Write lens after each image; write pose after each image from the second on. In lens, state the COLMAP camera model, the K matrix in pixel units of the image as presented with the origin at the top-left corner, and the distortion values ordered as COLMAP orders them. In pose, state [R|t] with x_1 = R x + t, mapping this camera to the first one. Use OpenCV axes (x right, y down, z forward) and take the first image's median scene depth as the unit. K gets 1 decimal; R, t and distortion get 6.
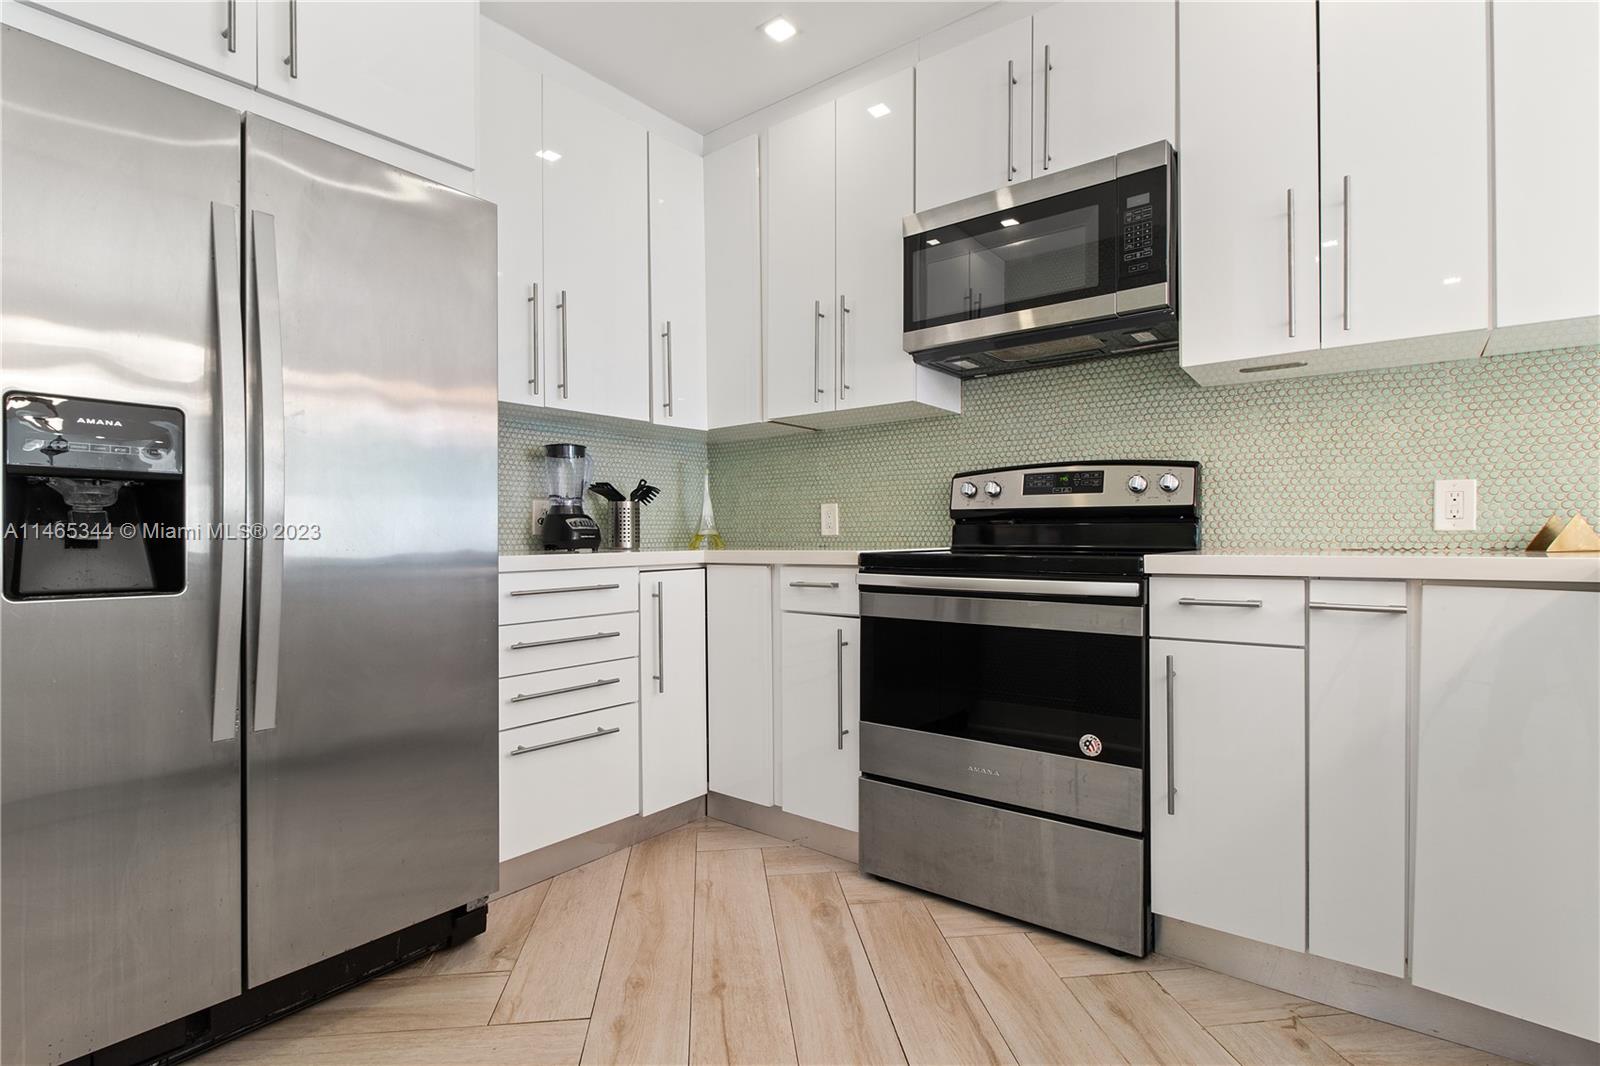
lens RADIAL K [[794.4, 0, 797.2], [0, 794.4, 544.2], [0, 0, 1]] dist [-0.003234, -0.001768]
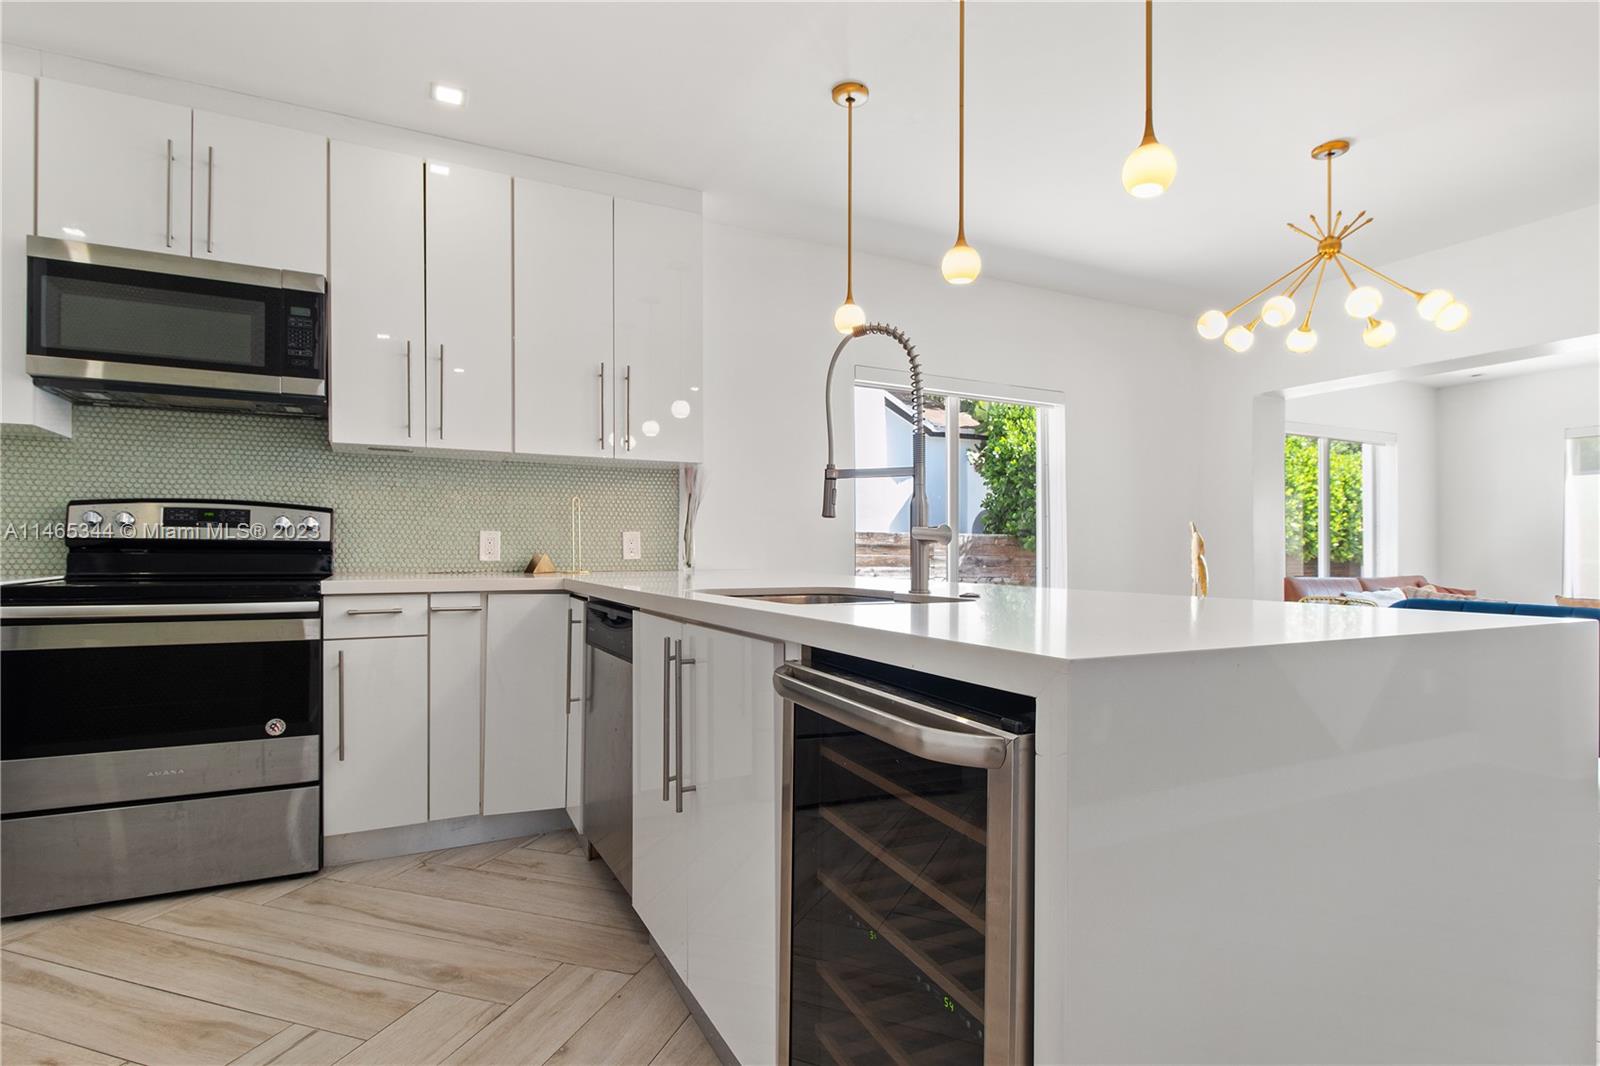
lens RADIAL K [[794.4, 0, 798.0], [0, 794.4, 546.1], [0, 0, 1]] dist [-0.003234, -0.001768]
pose [[0.433214, 0.009944, 0.901236, -0.392612], [0.002091, 0.999925, -0.012038, -0.025510], [-0.901289, 0.007100, 0.433161, -0.311677]]
